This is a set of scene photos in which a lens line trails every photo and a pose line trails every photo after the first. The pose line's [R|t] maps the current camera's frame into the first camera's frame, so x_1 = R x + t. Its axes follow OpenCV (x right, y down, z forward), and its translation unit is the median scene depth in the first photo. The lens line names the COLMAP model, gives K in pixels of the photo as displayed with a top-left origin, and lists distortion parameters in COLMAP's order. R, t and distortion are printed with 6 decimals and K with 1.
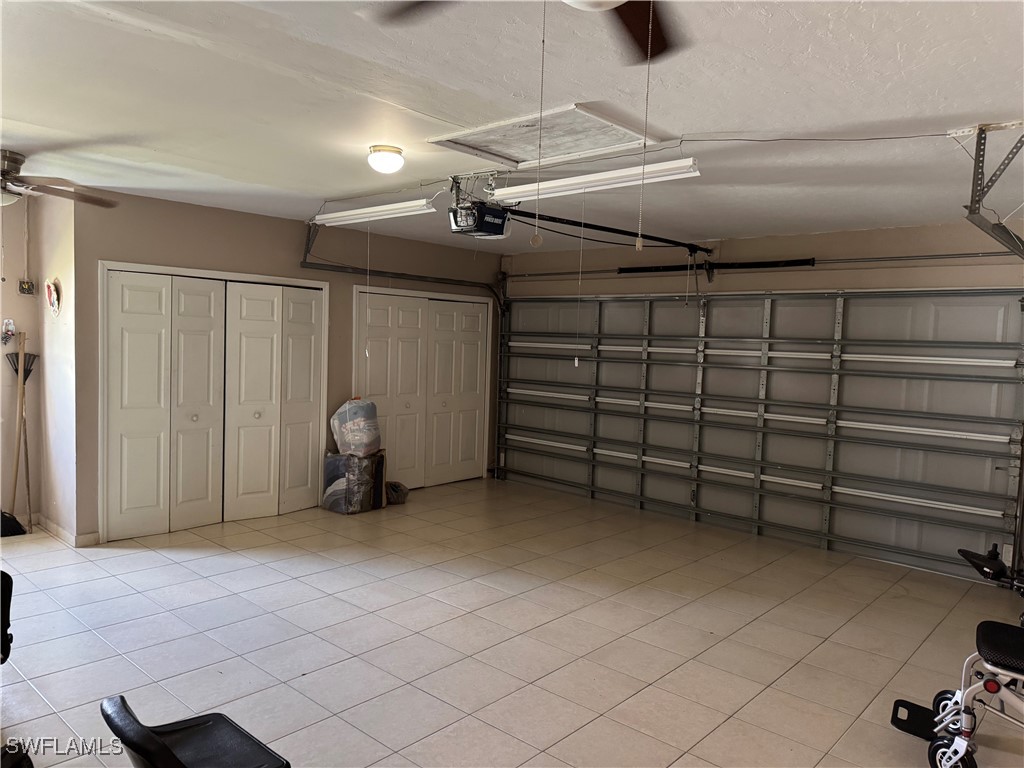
lens RADIAL K [[717.1, 0, 512.0], [0, 717.1, 384.0], [0, 0, 1]] dist [0.105497, -0.147623]
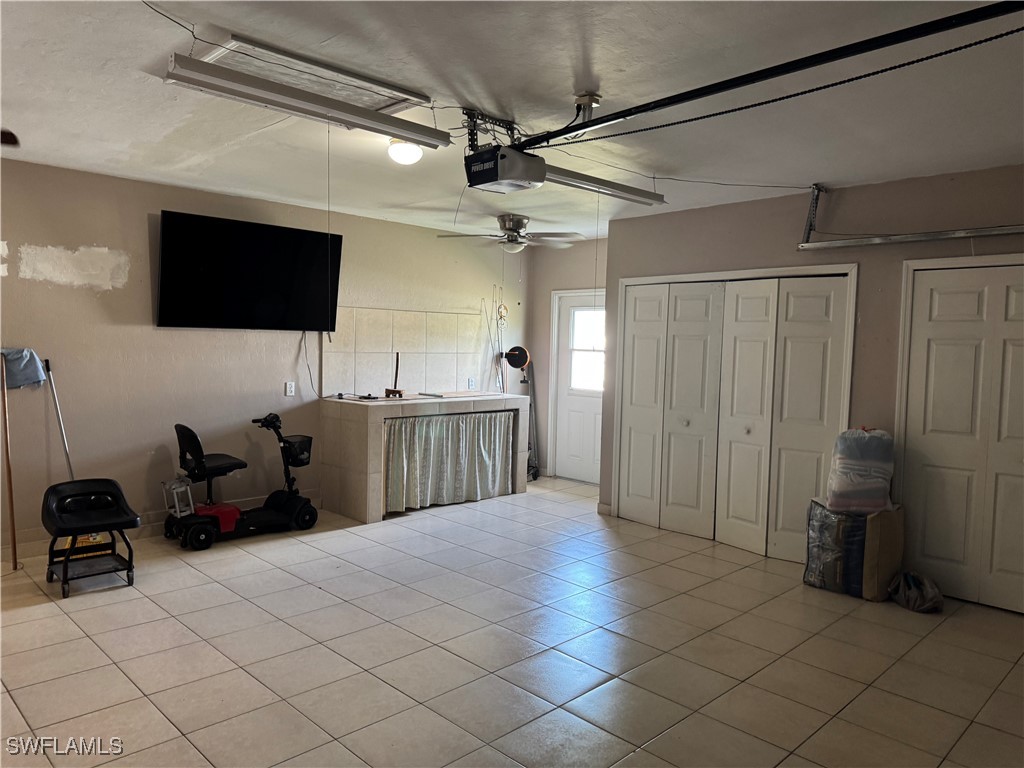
lens RADIAL K [[717.1, 0, 512.0], [0, 717.1, 384.0], [0, 0, 1]] dist [0.105497, -0.147623]
pose [[-0.060541, 0.019334, -0.997978, 0.561360], [-0.087746, 0.995839, 0.024616, -0.009931], [0.994302, 0.089059, -0.058592, 0.806821]]
